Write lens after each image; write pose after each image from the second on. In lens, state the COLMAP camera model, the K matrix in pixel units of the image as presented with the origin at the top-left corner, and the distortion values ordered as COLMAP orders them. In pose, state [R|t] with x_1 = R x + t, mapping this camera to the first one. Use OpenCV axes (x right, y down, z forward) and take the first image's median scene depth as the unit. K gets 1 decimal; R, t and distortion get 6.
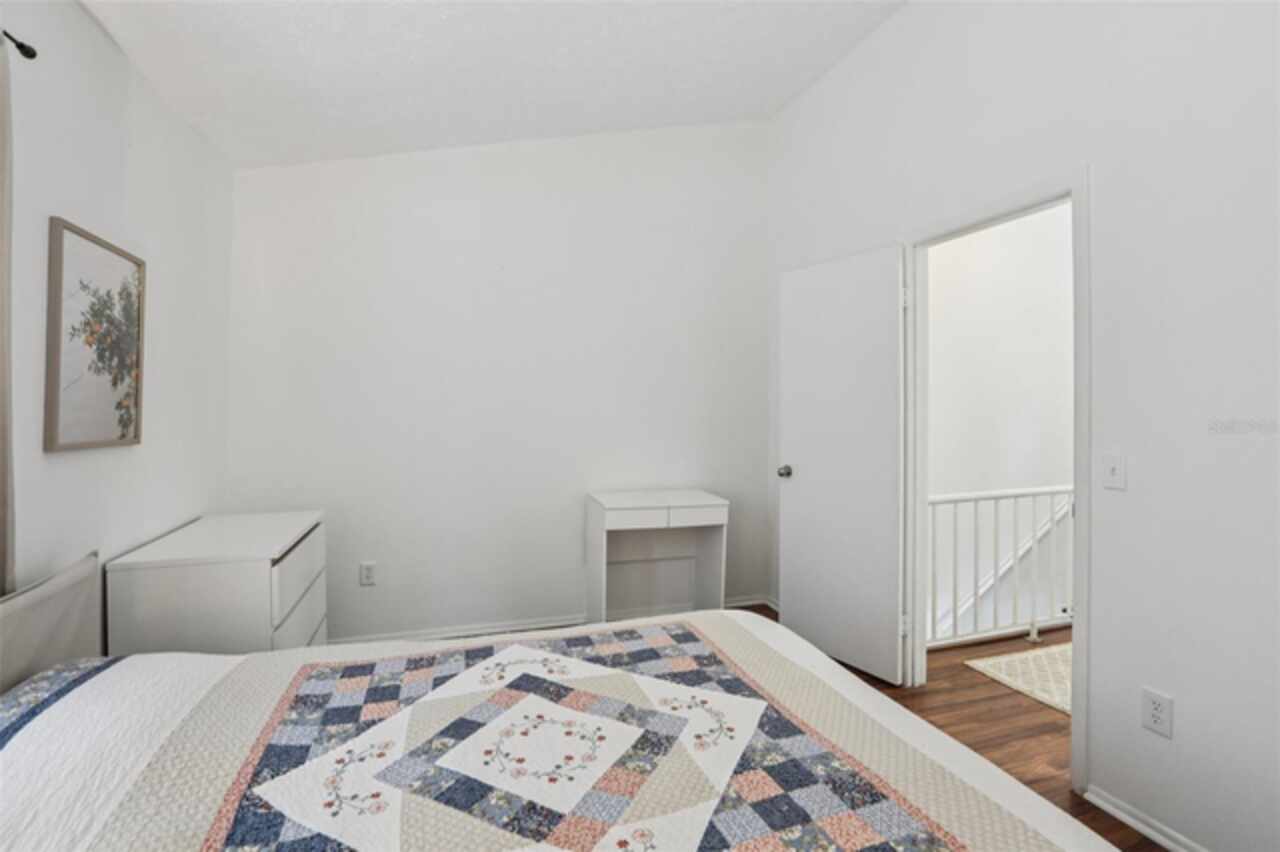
lens RADIAL K [[598.5, 0, 643.8], [0, 598.5, 408.6], [0, 0, 1]] dist [-0.038973, 0.013307]
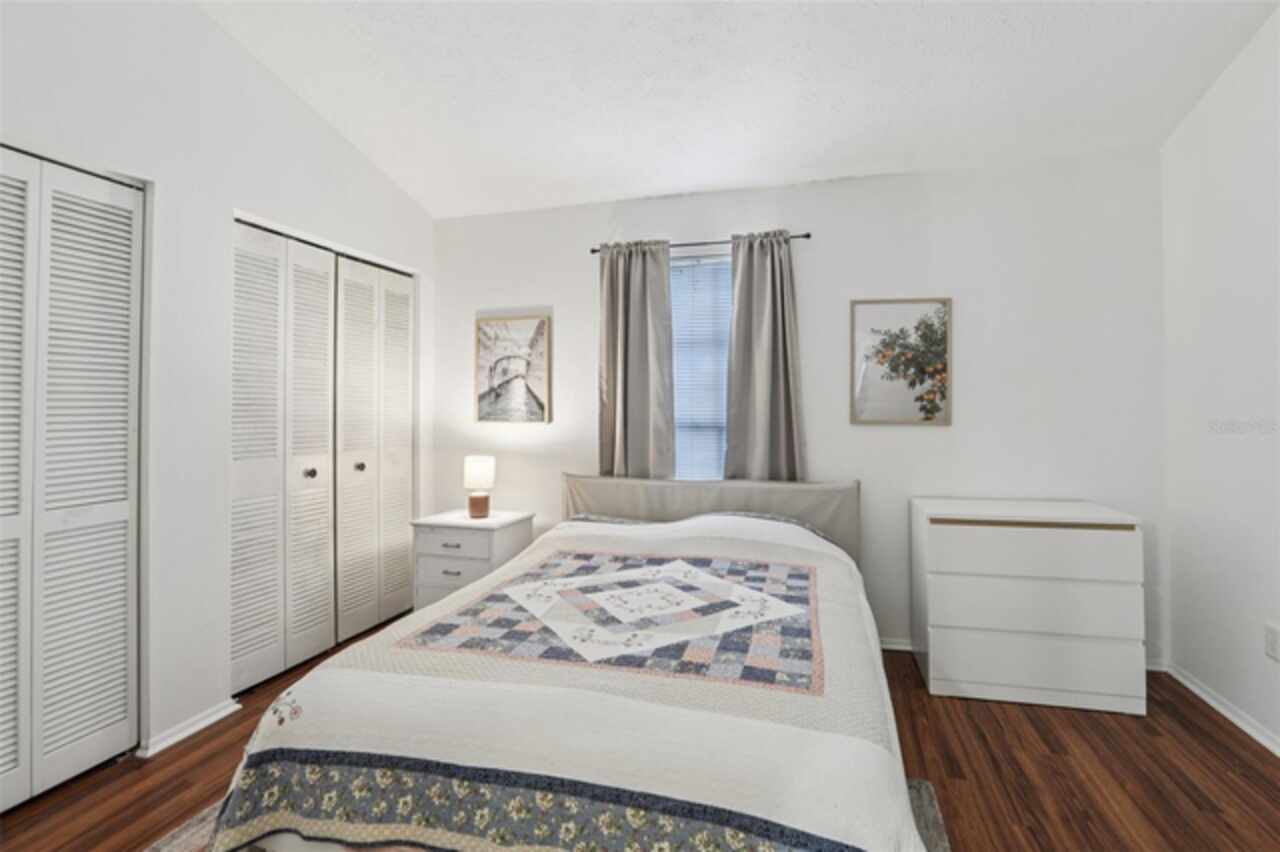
lens RADIAL K [[598.5, 0, 643.8], [0, 598.5, 408.6], [0, 0, 1]] dist [-0.038973, 0.013307]
pose [[-0.586494, -0.008391, -0.809910, 0.880281], [0.000375, 0.999943, -0.010631, 0.040654], [0.809953, -0.006538, -0.586458, 1.467360]]
